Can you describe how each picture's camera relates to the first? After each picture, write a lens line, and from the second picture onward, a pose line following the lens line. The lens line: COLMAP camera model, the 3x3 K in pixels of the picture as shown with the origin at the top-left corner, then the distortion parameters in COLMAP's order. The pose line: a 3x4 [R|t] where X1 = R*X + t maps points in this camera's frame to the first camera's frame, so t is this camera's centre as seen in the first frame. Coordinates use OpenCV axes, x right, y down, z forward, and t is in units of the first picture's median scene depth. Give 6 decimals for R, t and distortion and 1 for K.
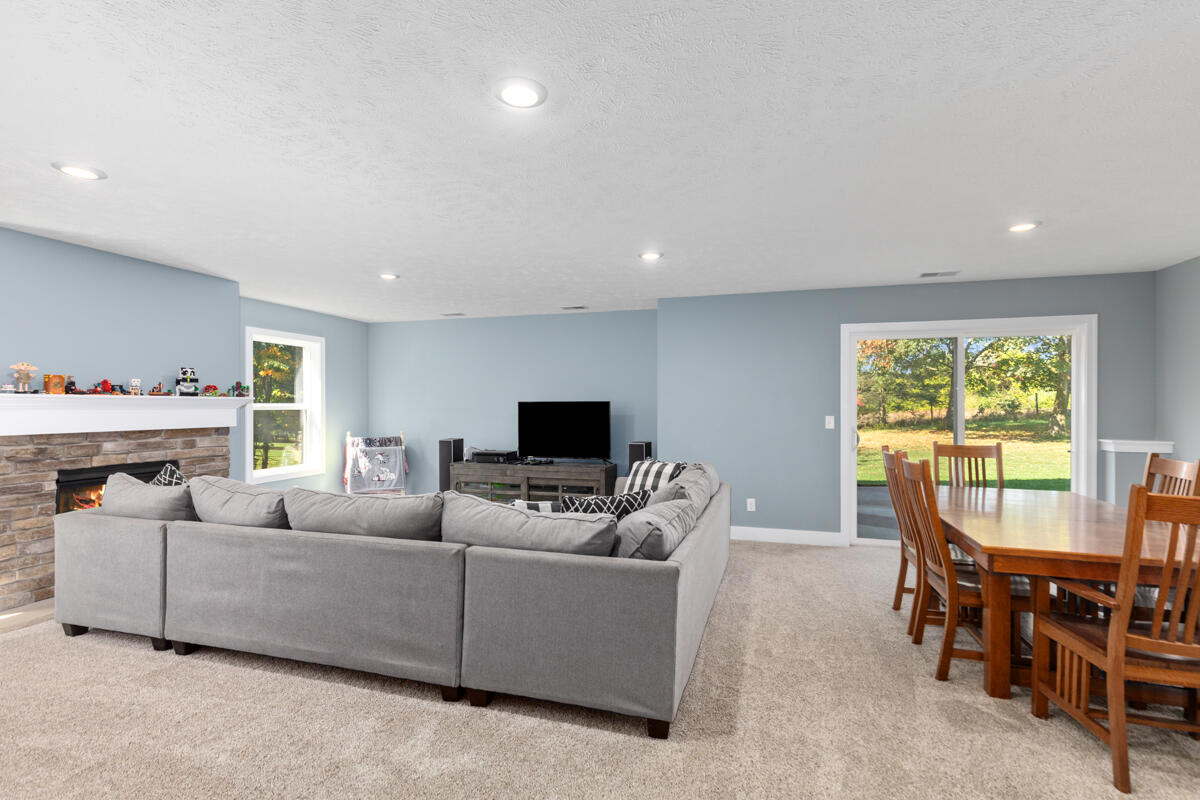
lens RADIAL K [[550.6, 0, 602.9], [0, 550.6, 405.2], [0, 0, 1]] dist [0.012418, -0.001328]
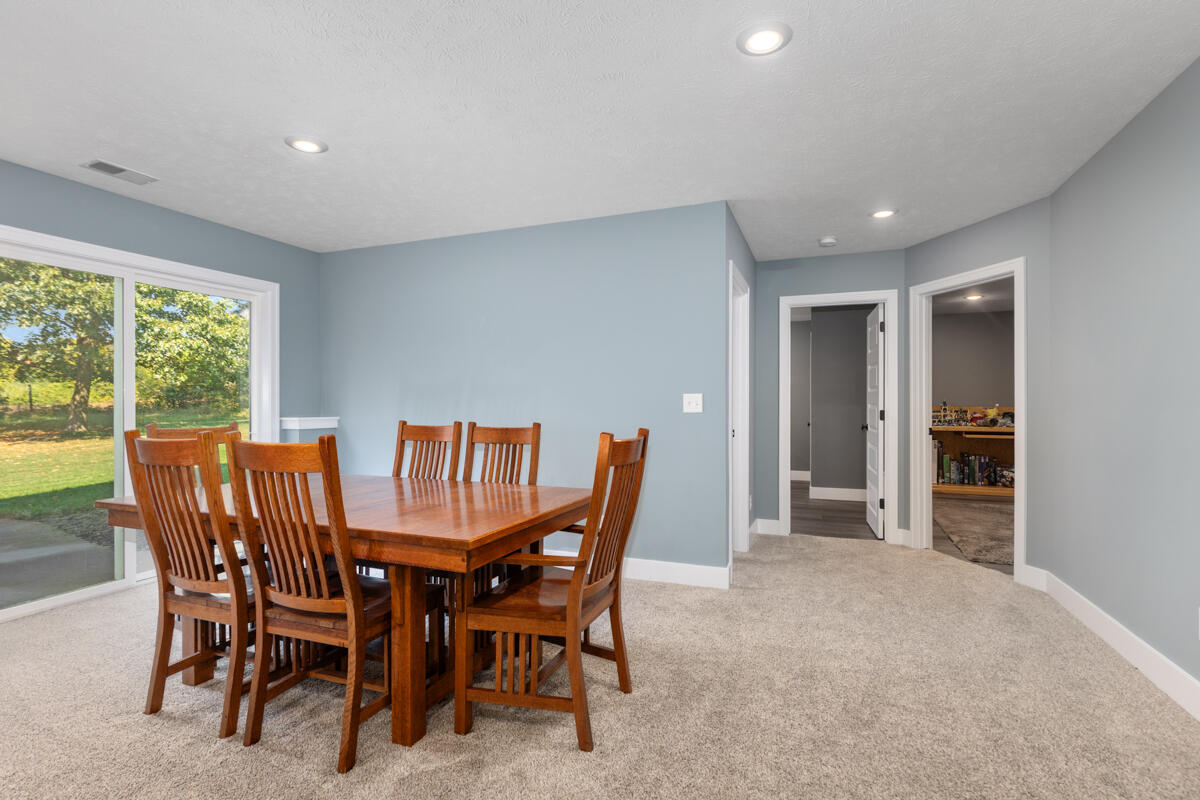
lens RADIAL K [[562.5, 0, 601.8], [0, 562.5, 400.7], [0, 0, 1]] dist [-0.003165, -0.000351]
pose [[0.072231, 0.006053, 0.997370, -0.017349], [0.001988, 0.999979, -0.006212, 0.040205], [-0.997386, 0.002432, 0.072218, 0.394215]]
